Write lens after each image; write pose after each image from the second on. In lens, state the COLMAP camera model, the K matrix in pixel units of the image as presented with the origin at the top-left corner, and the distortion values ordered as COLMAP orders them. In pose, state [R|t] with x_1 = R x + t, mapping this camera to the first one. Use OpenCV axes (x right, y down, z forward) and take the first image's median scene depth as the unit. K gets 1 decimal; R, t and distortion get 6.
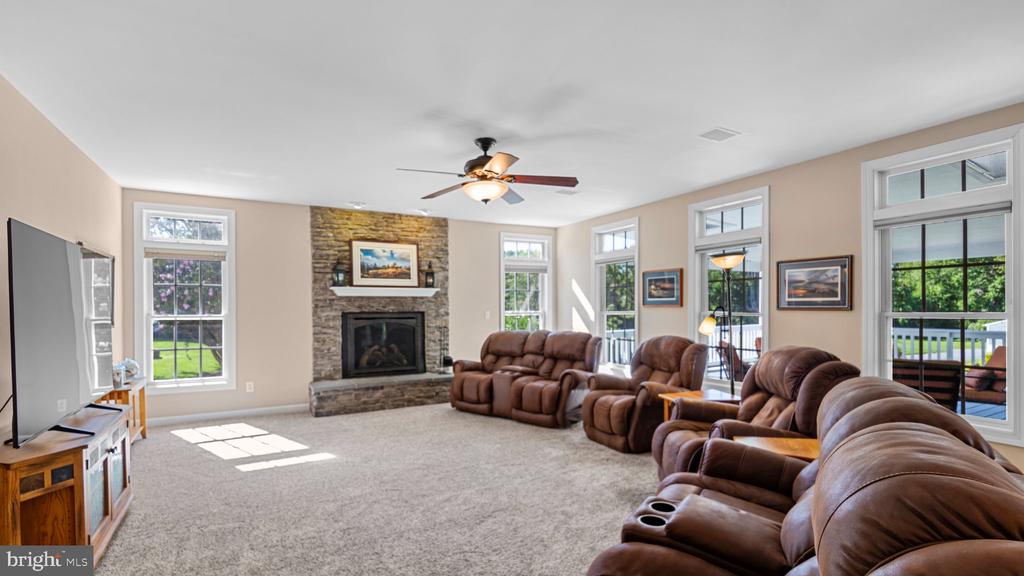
lens RADIAL K [[478.8, 0, 500.7], [0, 478.8, 303.3], [0, 0, 1]] dist [-0.002659, -0.000852]
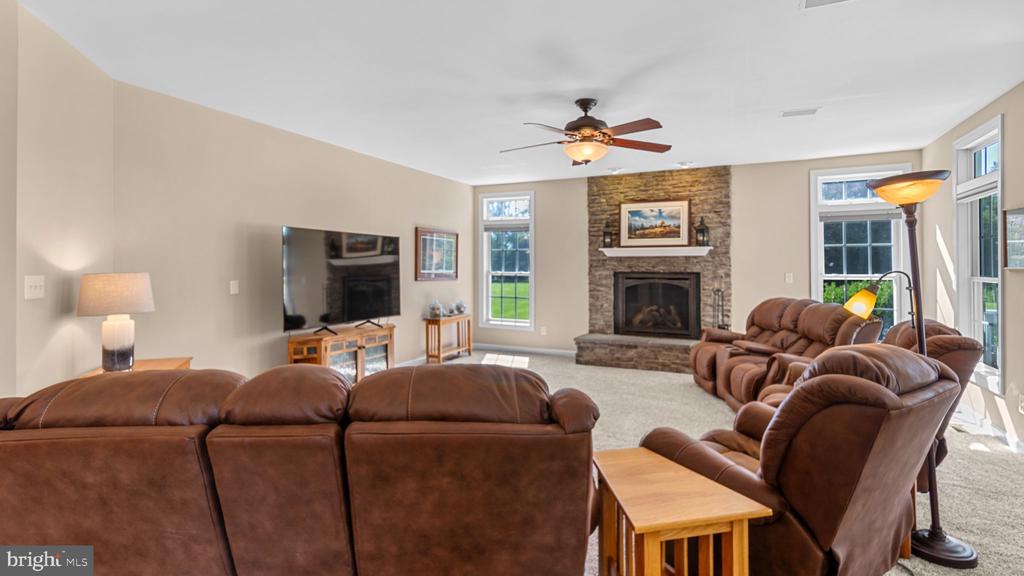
lens RADIAL K [[503.7, 0, 514.4], [0, 503.7, 256.6], [0, 0, 1]] dist [-0.002702, -0.000528]
pose [[0.562227, -0.009288, -0.826931, 0.468298], [0.003207, 0.999954, -0.009051, -0.005478], [0.826977, 0.002437, 0.562231, 0.182700]]
